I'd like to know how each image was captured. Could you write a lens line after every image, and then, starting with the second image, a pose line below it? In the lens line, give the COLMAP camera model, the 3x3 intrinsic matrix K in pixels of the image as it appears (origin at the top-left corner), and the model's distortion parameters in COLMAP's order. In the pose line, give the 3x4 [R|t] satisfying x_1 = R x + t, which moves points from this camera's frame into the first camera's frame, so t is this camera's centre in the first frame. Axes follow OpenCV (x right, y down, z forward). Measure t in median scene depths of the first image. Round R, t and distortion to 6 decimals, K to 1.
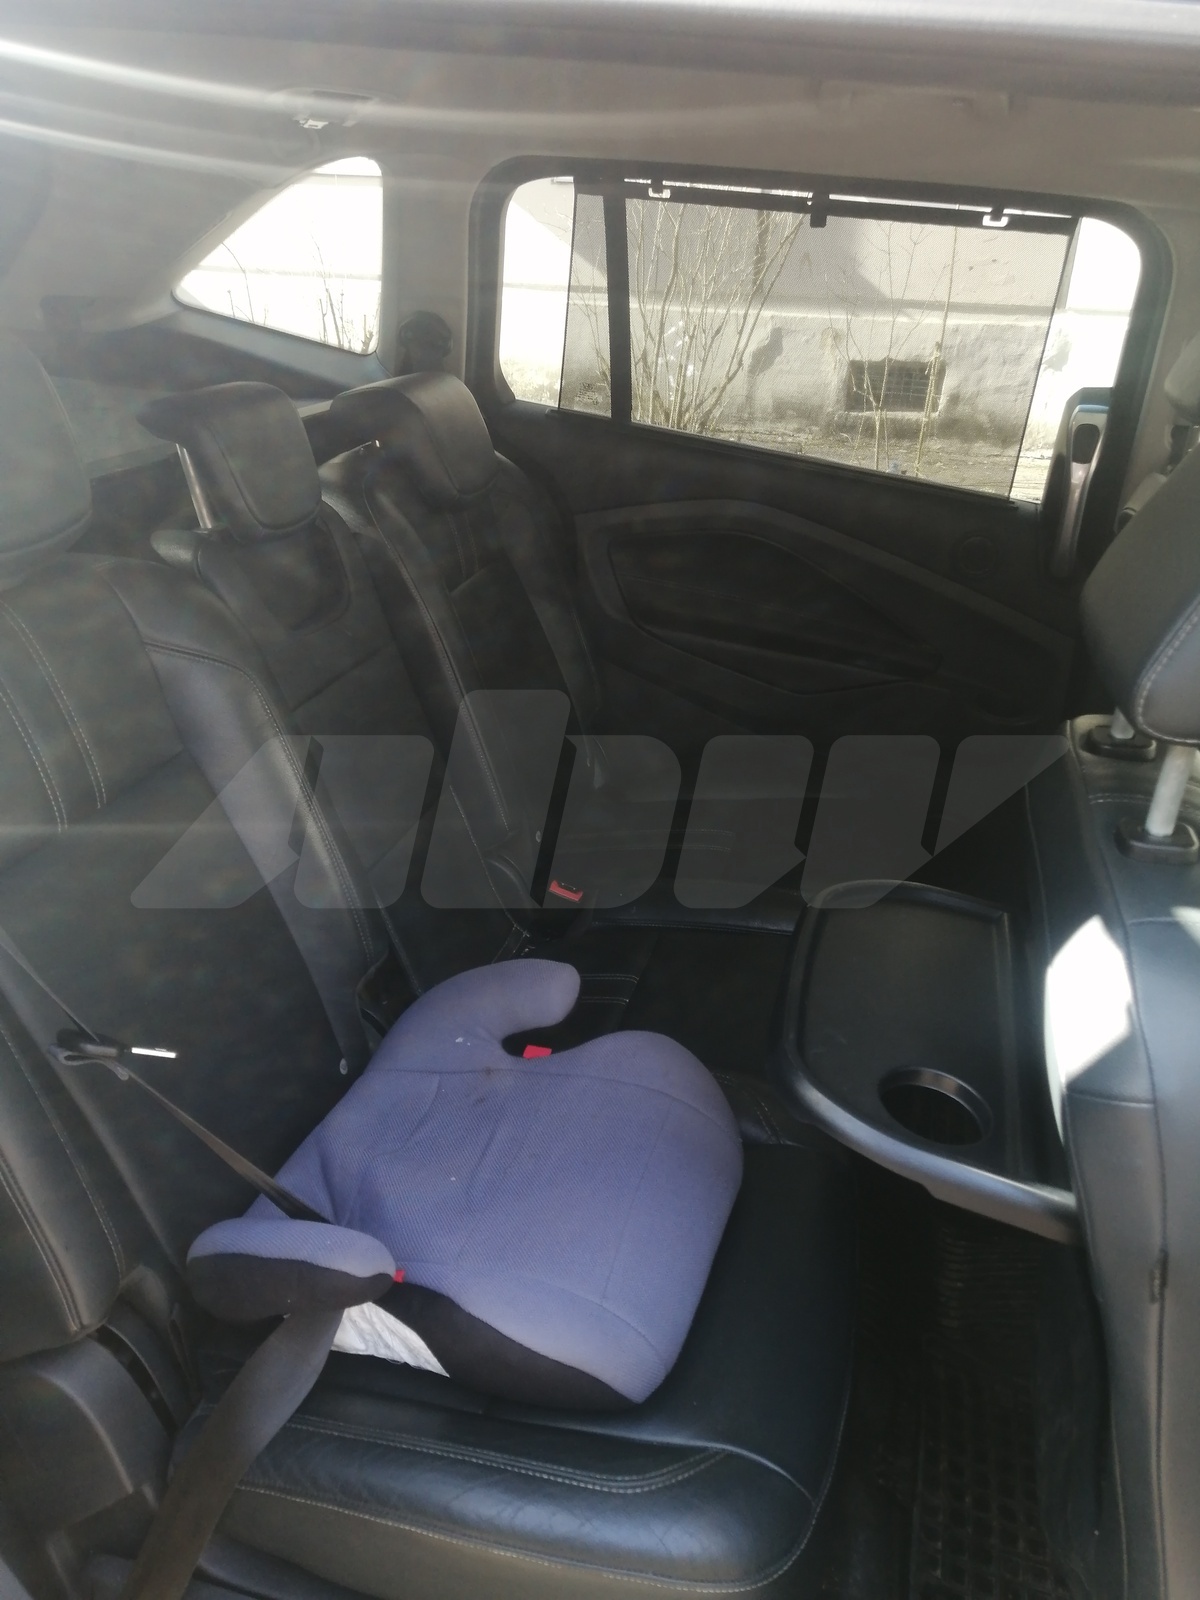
lens RADIAL K [[1150.6, 0, 600.0], [0, 1150.6, 800.0], [0, 0, 1]] dist [0.043983, -0.001583]
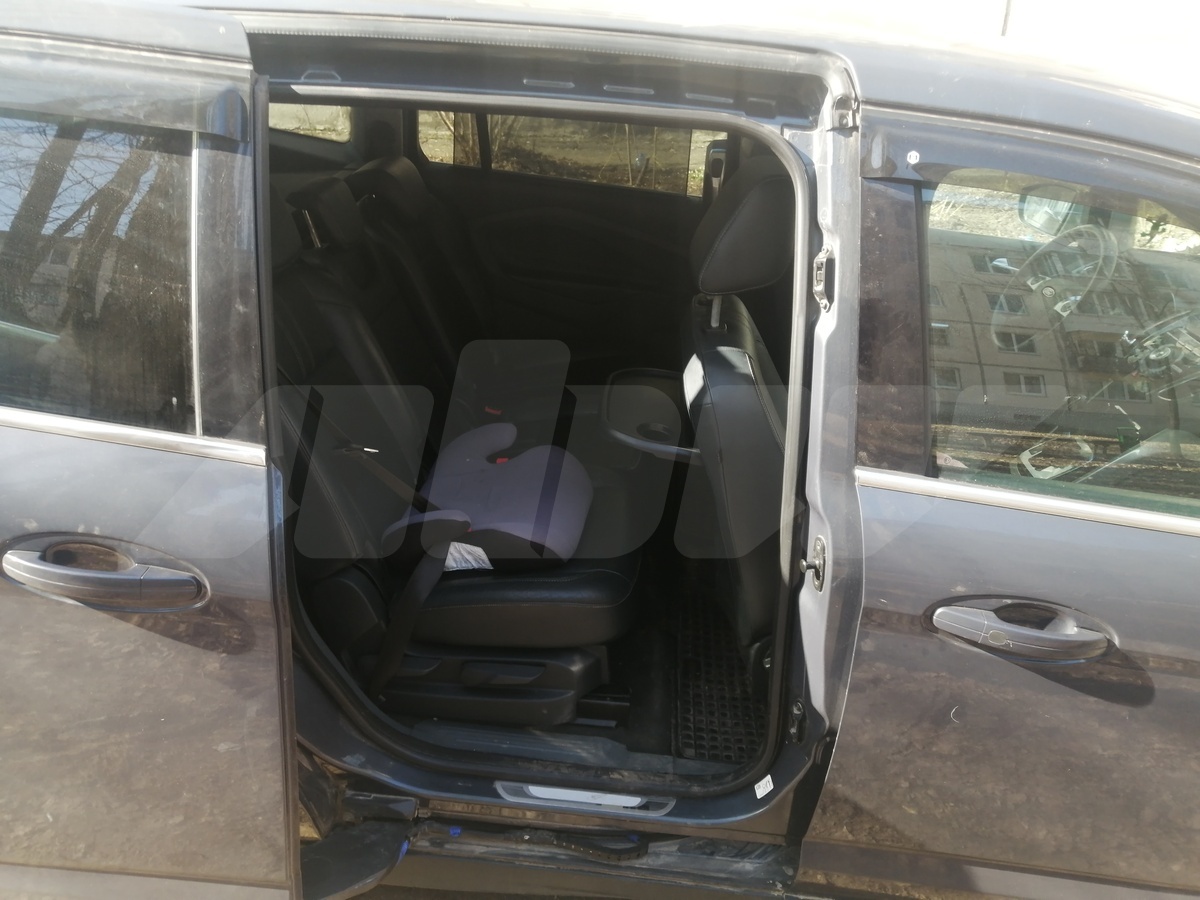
lens RADIAL K [[863.0, 0, 600.0], [0, 863.0, 450.0], [0, 0, 1]] dist [0.043983, -0.001583]
pose [[0.980021, -0.120657, 0.158118, -0.134485], [0.113012, 0.991985, 0.056515, 0.119778], [-0.163669, -0.037517, 0.985802, -0.762399]]
